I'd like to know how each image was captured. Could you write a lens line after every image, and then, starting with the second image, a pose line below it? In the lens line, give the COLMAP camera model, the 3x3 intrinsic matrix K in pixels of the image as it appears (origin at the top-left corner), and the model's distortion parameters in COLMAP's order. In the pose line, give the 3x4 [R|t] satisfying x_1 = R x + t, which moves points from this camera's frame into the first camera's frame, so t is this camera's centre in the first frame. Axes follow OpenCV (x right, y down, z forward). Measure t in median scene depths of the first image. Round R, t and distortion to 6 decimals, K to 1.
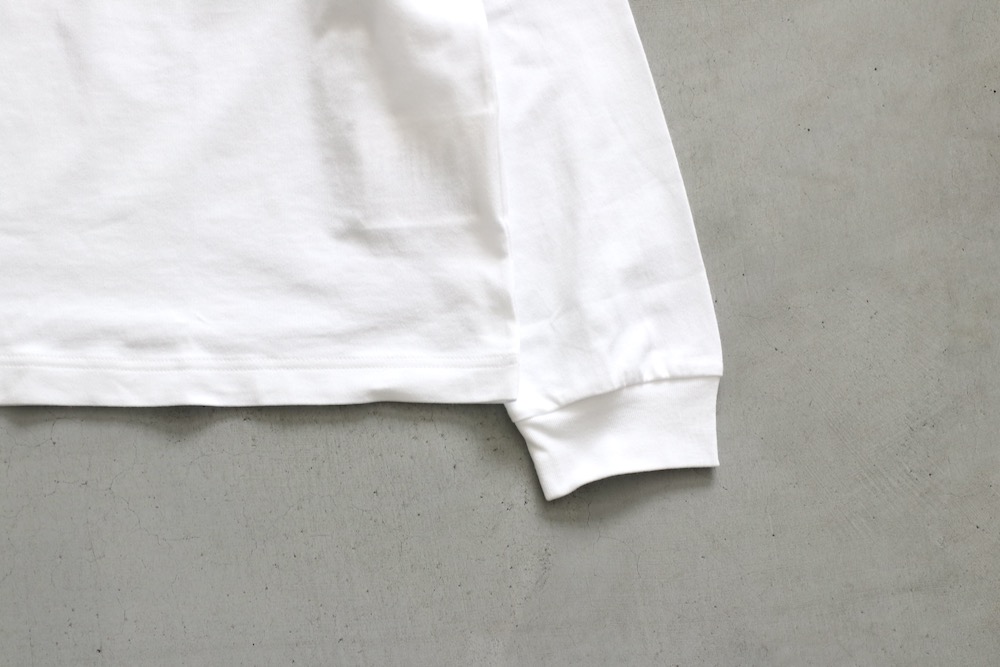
lens RADIAL K [[1536.6, 0, 500.0], [0, 1536.6, 333.5], [0, 0, 1]] dist [-0.061299, 0.118813]
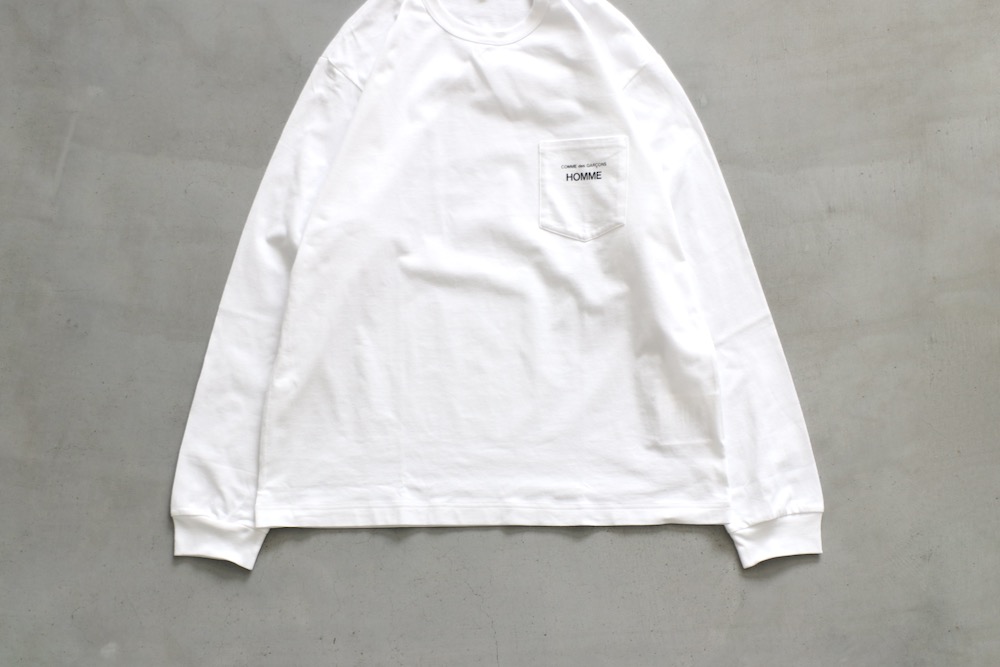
lens RADIAL K [[1717.2, 0, 500.0], [0, 1717.2, 333.5], [0, 0, 1]] dist [-0.024651, 0.039386]
pose [[0.998463, -0.003657, -0.055295, -0.181437], [0.001880, 0.999481, -0.032144, -0.150089], [0.055384, 0.031990, 0.997953, -1.490115]]
